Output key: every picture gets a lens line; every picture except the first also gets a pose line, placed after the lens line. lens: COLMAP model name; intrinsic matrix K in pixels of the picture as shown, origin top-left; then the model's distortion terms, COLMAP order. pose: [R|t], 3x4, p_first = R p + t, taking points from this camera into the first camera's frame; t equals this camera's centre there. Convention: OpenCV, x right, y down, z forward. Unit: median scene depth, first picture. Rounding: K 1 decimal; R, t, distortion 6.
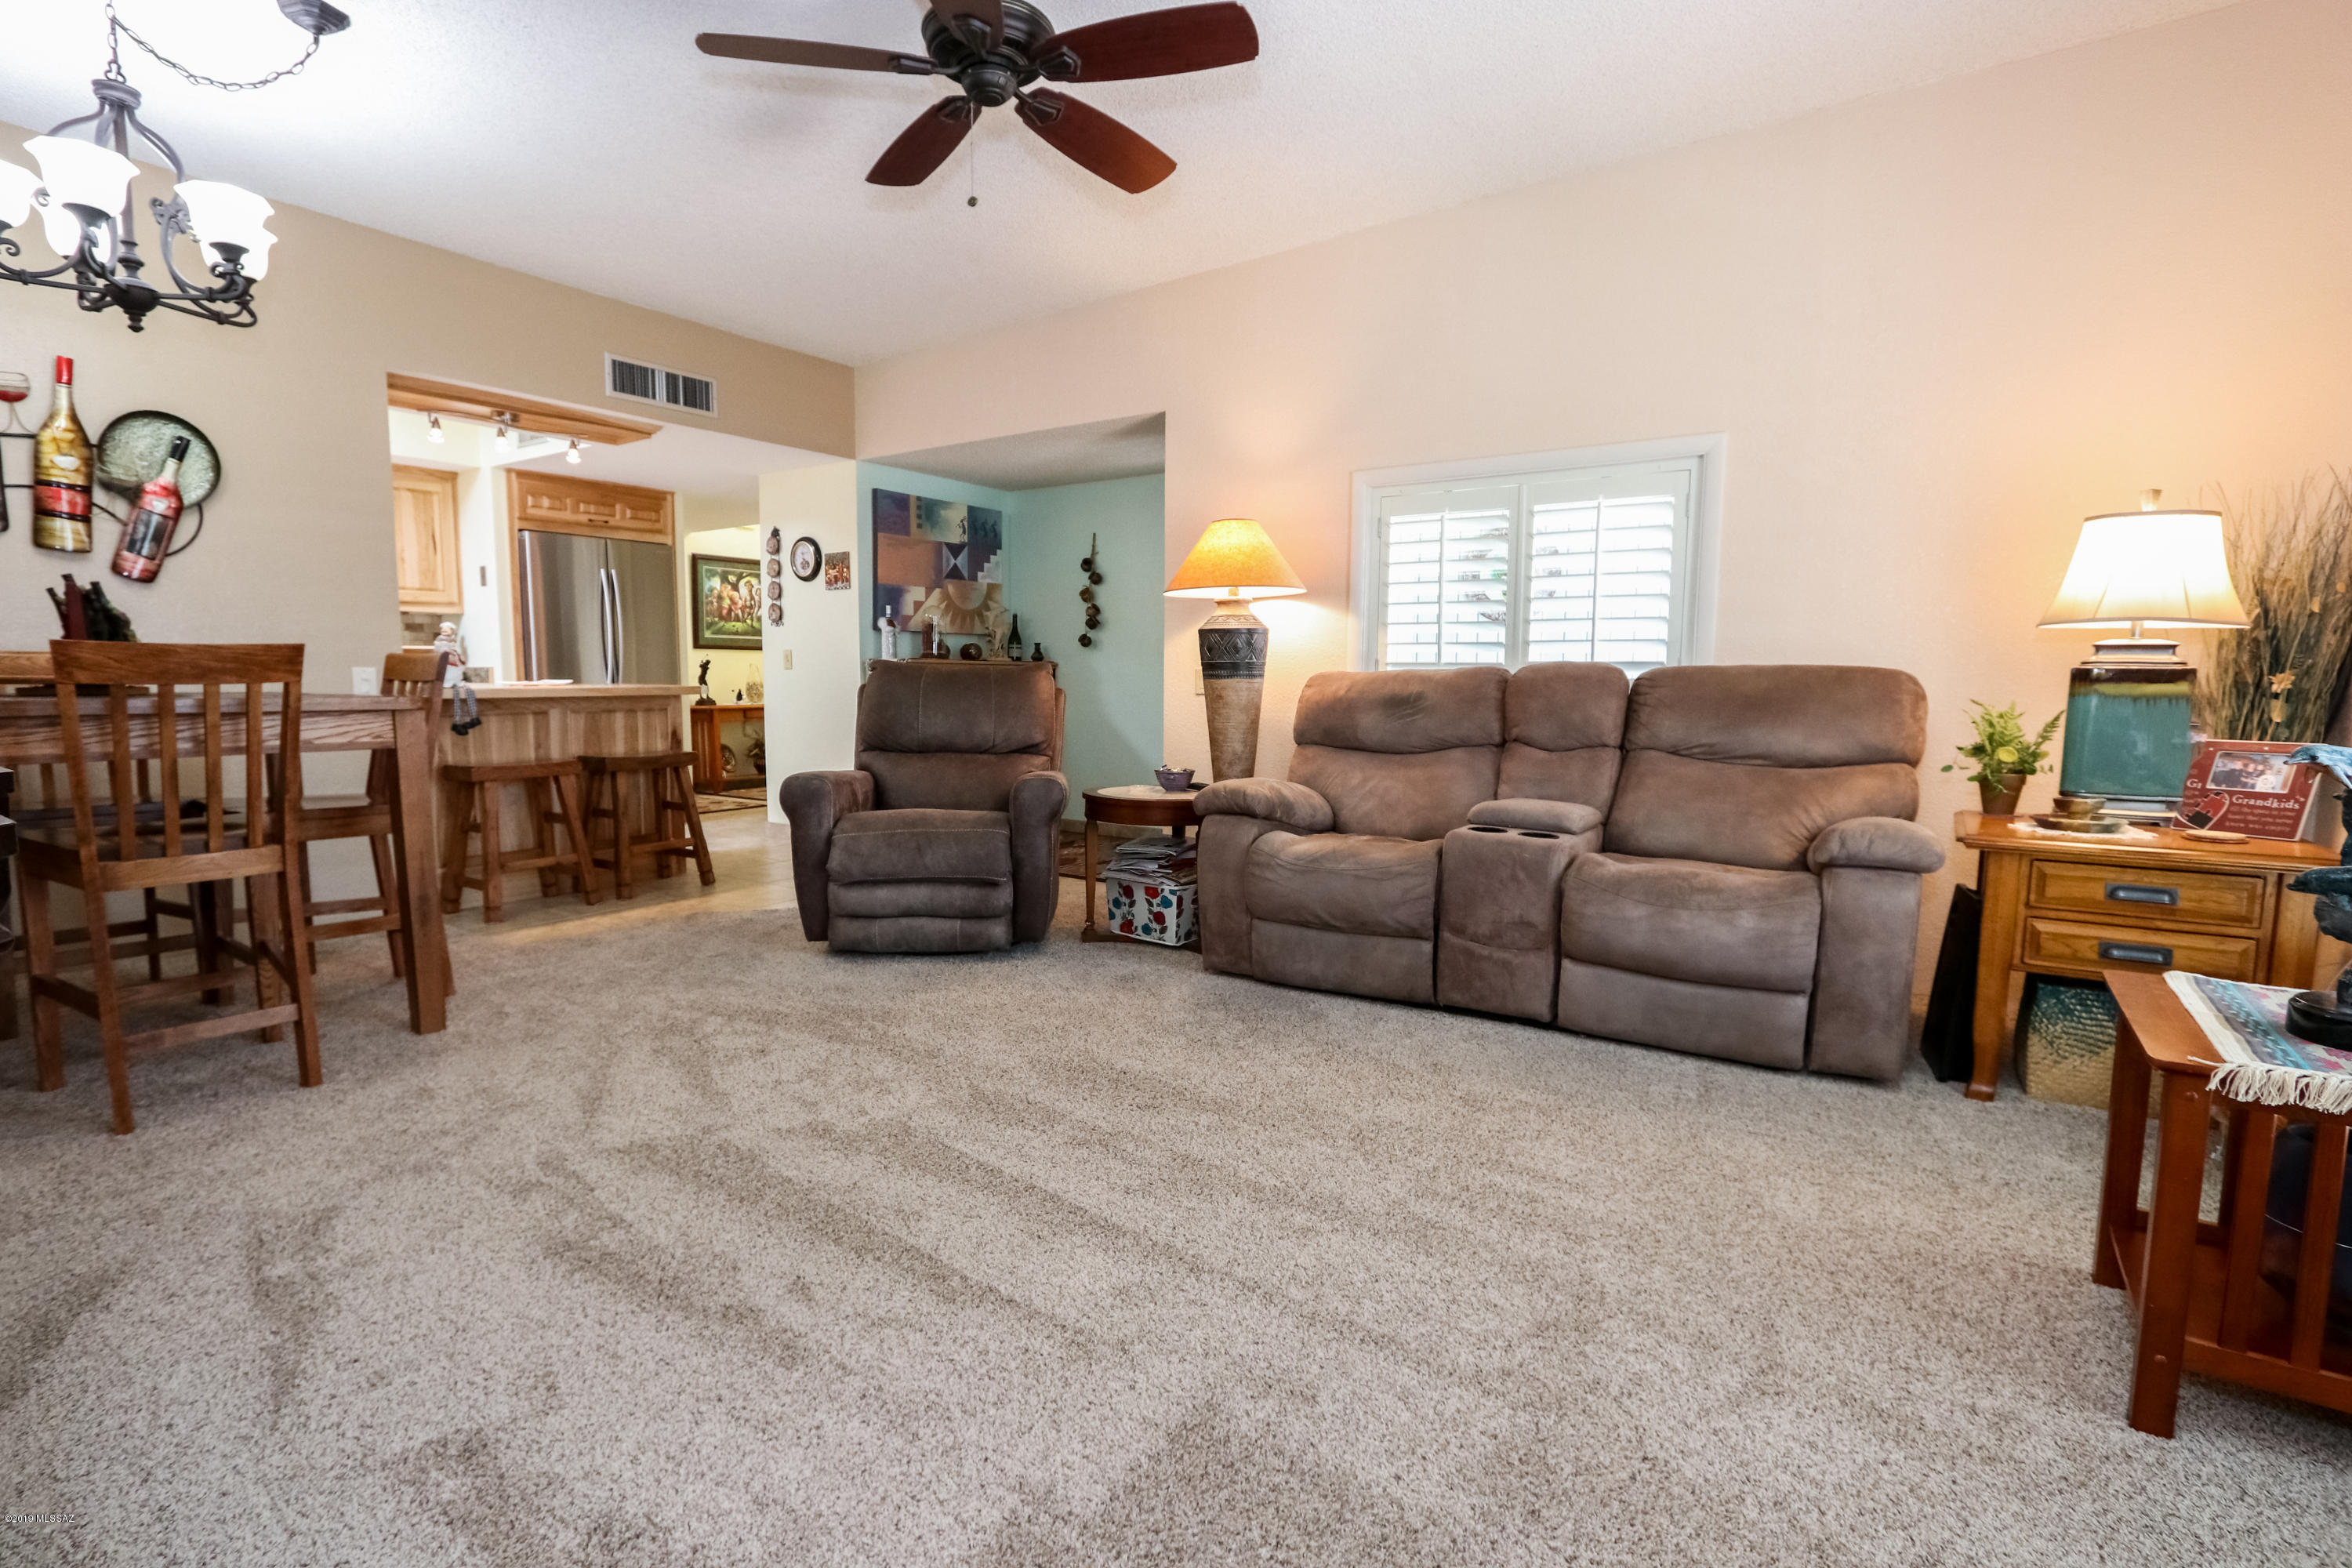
lens RADIAL K [[1106.9, 0, 1142.8], [0, 1106.9, 792.5], [0, 0, 1]] dist [-0.018325, 0.001254]
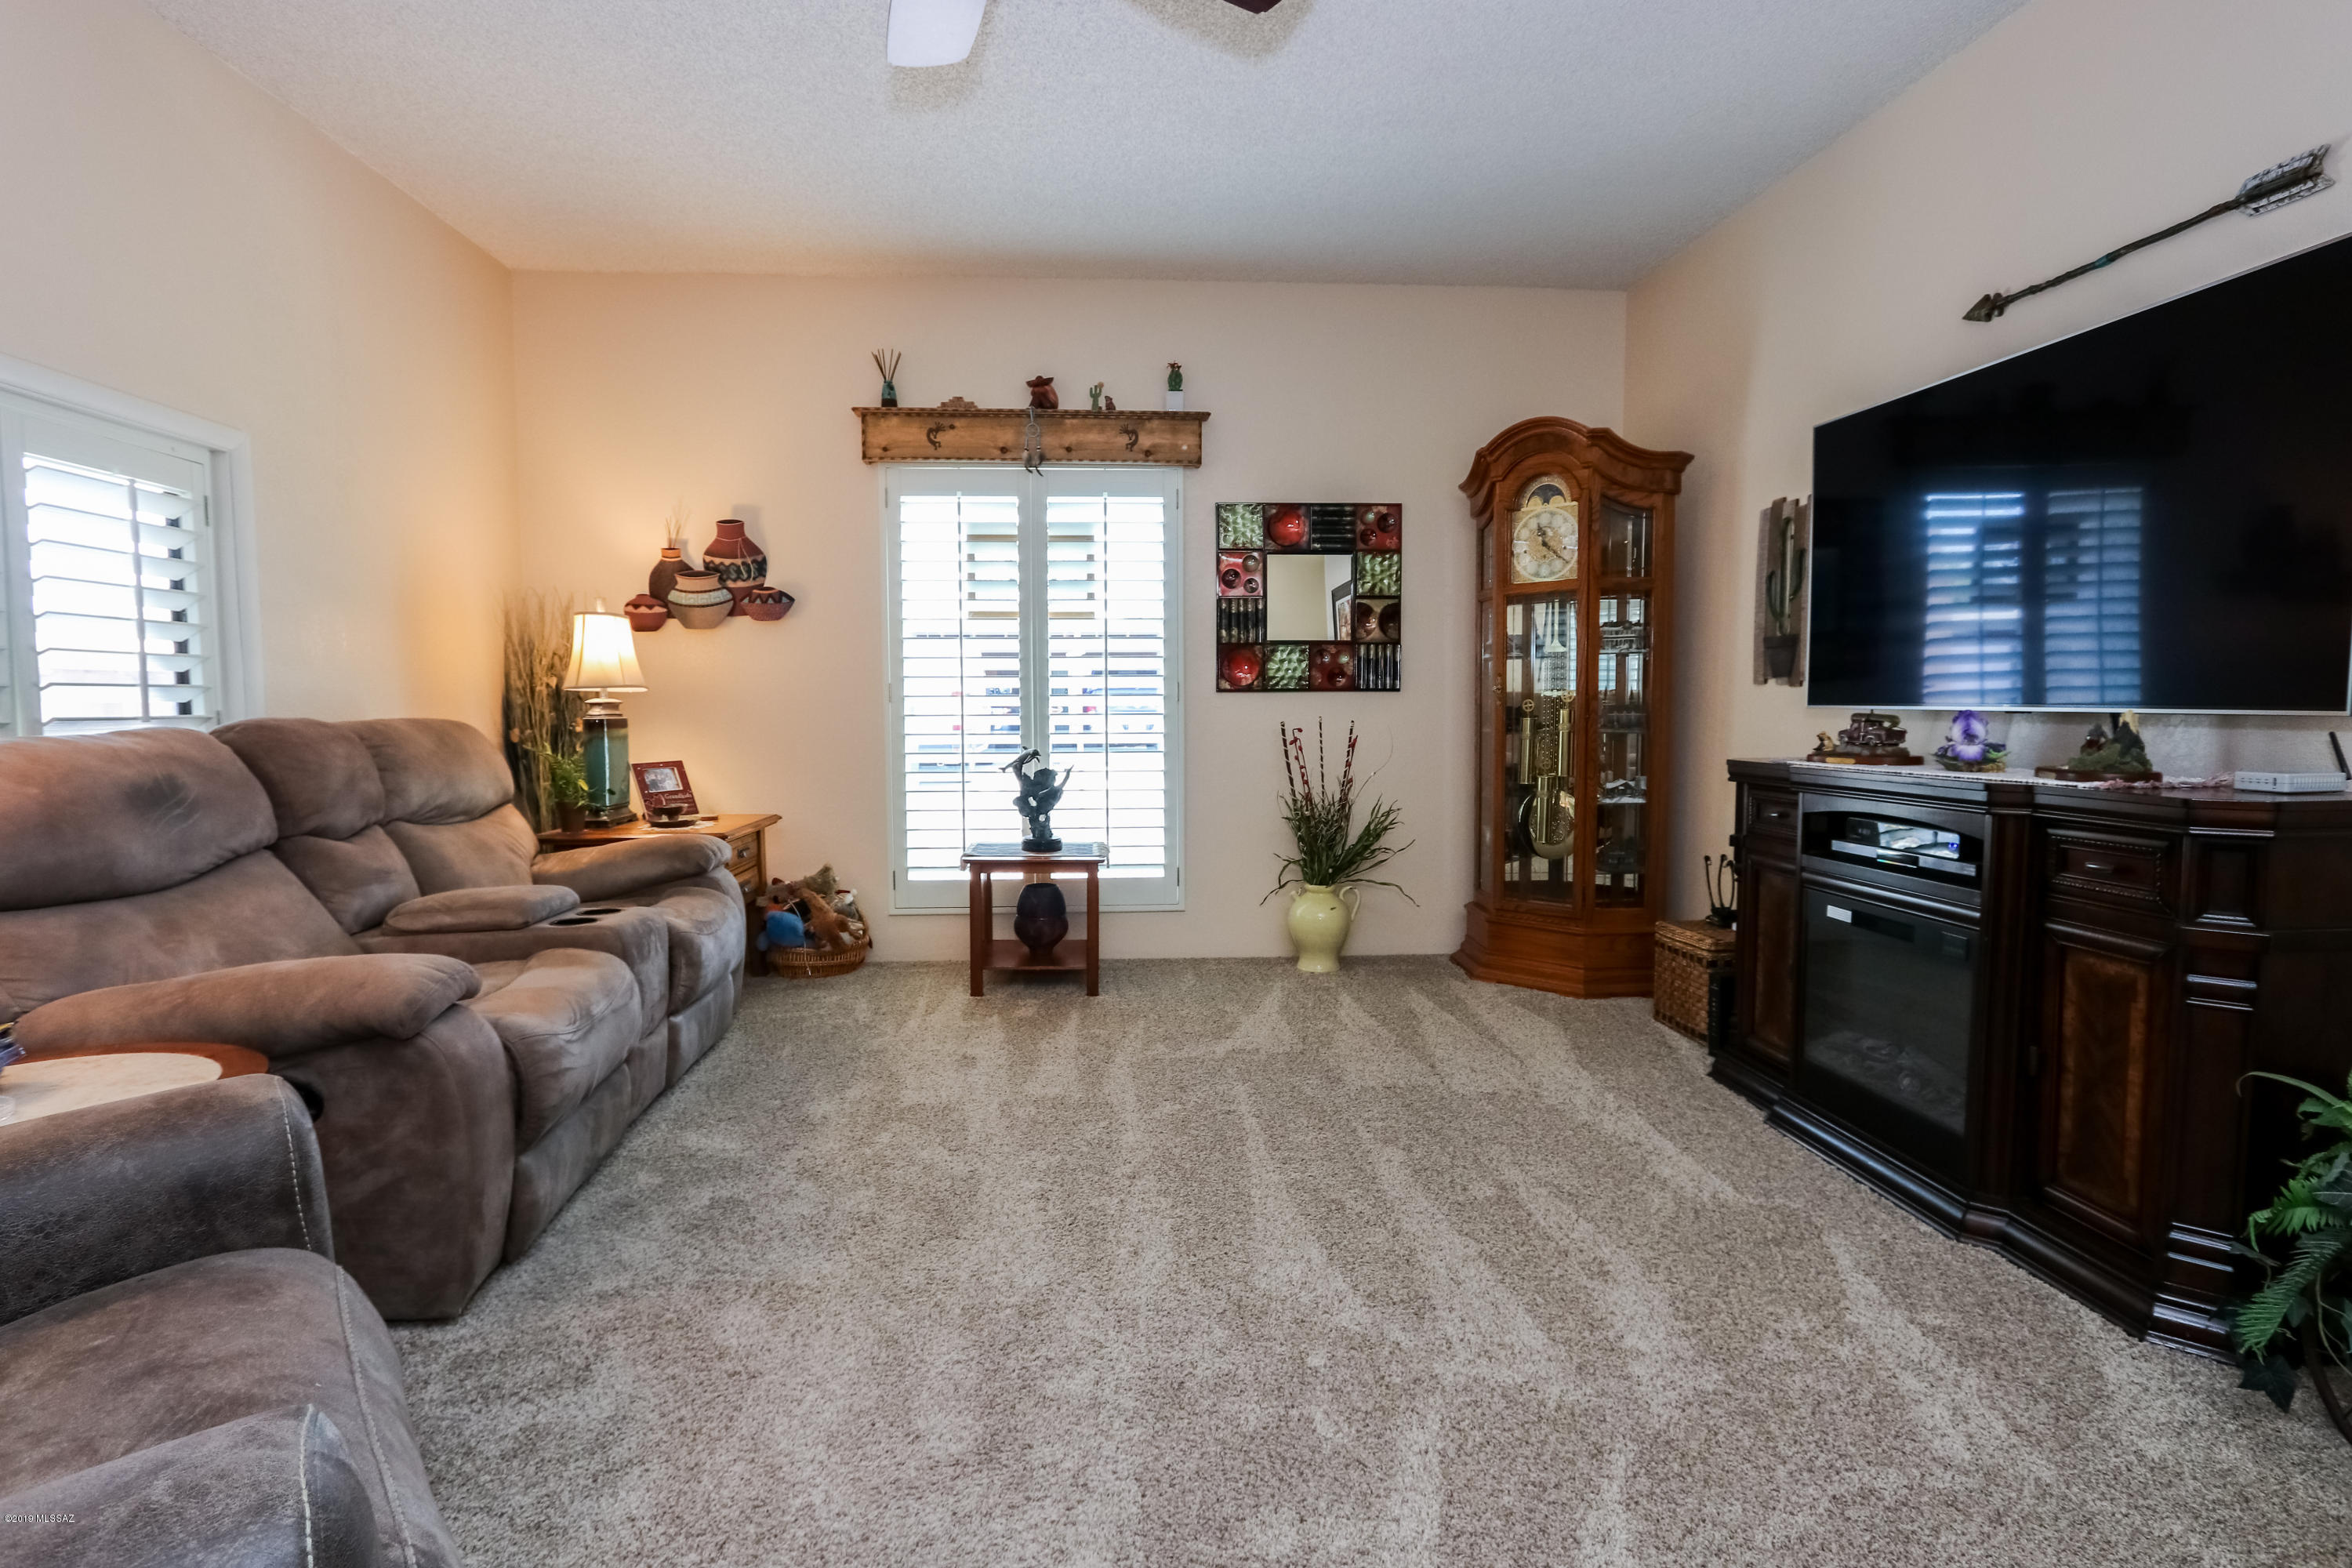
lens RADIAL K [[1122.7, 0, 1142.7], [0, 1122.7, 794.0], [0, 0, 1]] dist [-0.015886, 0.001696]
pose [[-0.620255, -0.069180, 0.781344, -0.317469], [0.079159, 0.985498, 0.150094, -0.080418], [-0.780396, 0.154947, -0.605783, 0.603571]]
